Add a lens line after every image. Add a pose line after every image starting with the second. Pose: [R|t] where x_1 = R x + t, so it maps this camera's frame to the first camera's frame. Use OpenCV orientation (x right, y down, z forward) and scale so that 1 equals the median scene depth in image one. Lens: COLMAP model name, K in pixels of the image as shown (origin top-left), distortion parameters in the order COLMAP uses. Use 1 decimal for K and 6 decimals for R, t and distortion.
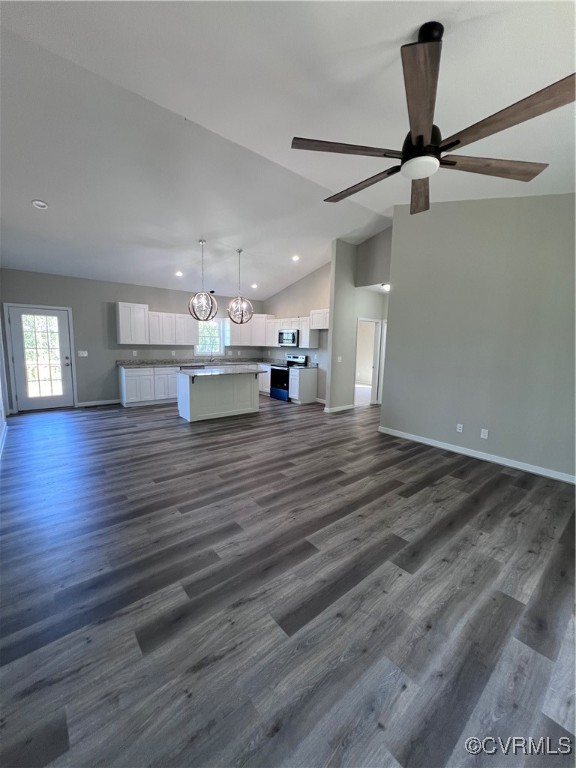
lens RADIAL K [[305.3, 0, 286.7], [0, 305.3, 383.1], [0, 0, 1]] dist [-0.002971, 0.000046]
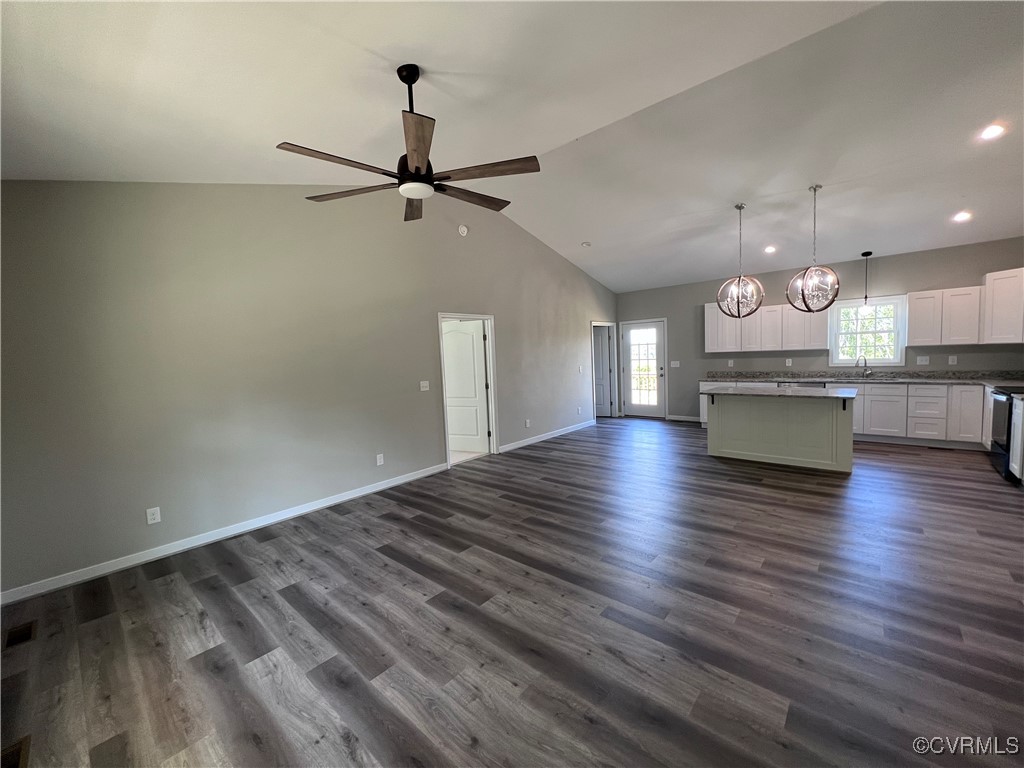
lens RADIAL K [[407.1, 0, 511.4], [0, 407.1, 382.3], [0, 0, 1]] dist [-0.002971, 0.000046]
pose [[0.150413, 0.039640, -0.987828, 0.547730], [-0.084131, 0.996084, 0.027161, -0.034354], [0.985037, 0.079021, 0.153159, 0.334180]]
